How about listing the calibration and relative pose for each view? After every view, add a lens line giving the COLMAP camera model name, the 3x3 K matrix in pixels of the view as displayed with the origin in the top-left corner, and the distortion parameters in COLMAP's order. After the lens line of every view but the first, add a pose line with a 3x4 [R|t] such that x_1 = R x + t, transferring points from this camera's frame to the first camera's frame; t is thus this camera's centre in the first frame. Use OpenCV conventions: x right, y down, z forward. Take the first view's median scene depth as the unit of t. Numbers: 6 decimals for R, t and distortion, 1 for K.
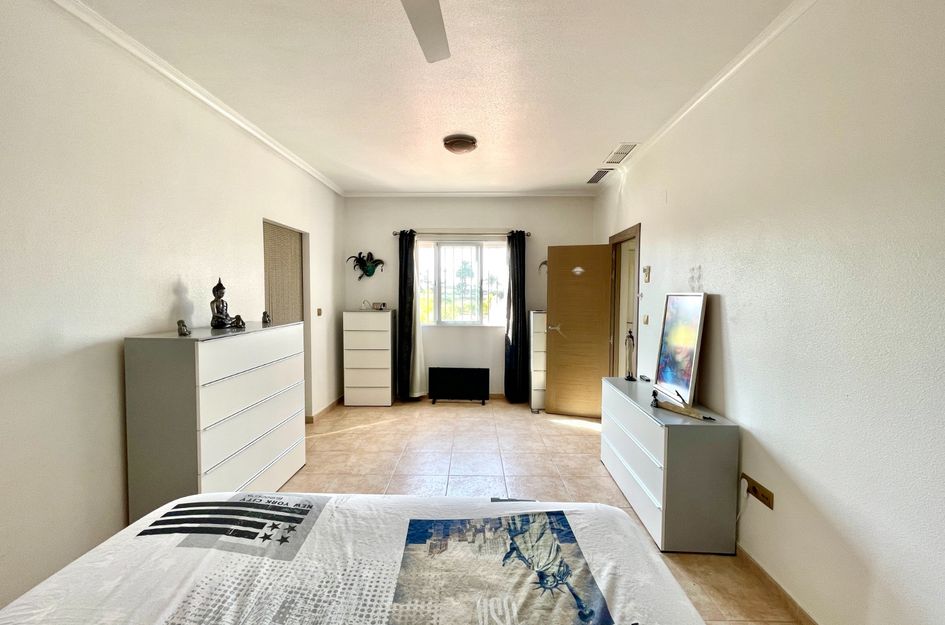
lens RADIAL K [[387.3, 0, 469.6], [0, 387.3, 313.9], [0, 0, 1]] dist [-0.001394, 0.000194]
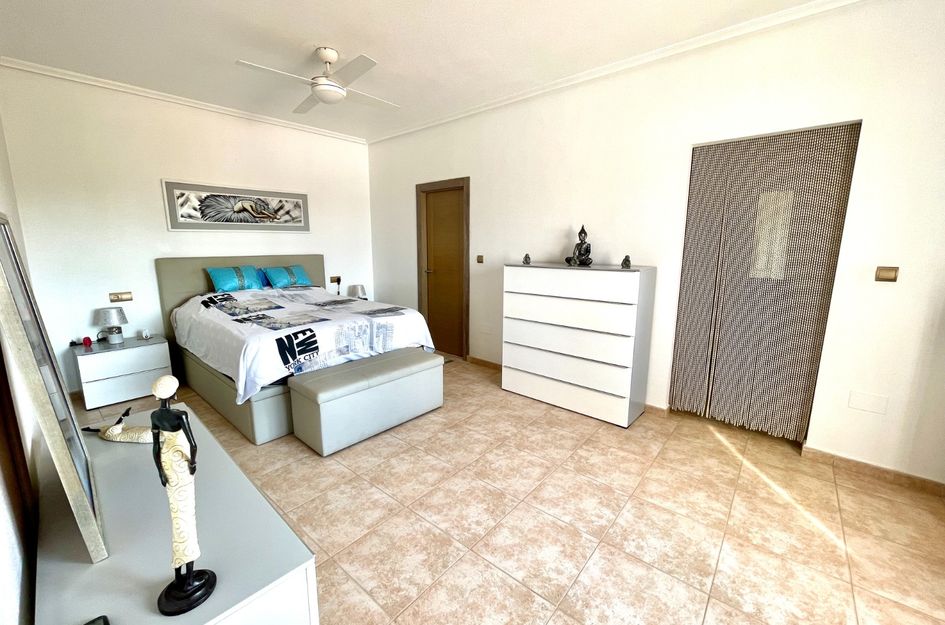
lens RADIAL K [[387.3, 0, 469.6], [0, 387.3, 313.9], [0, 0, 1]] dist [-0.001394, 0.000194]
pose [[-0.638002, 0.133346, -0.758401, 0.386410], [-0.049353, 0.975786, 0.213086, -0.039165], [0.768451, 0.173378, -0.615973, 1.040582]]
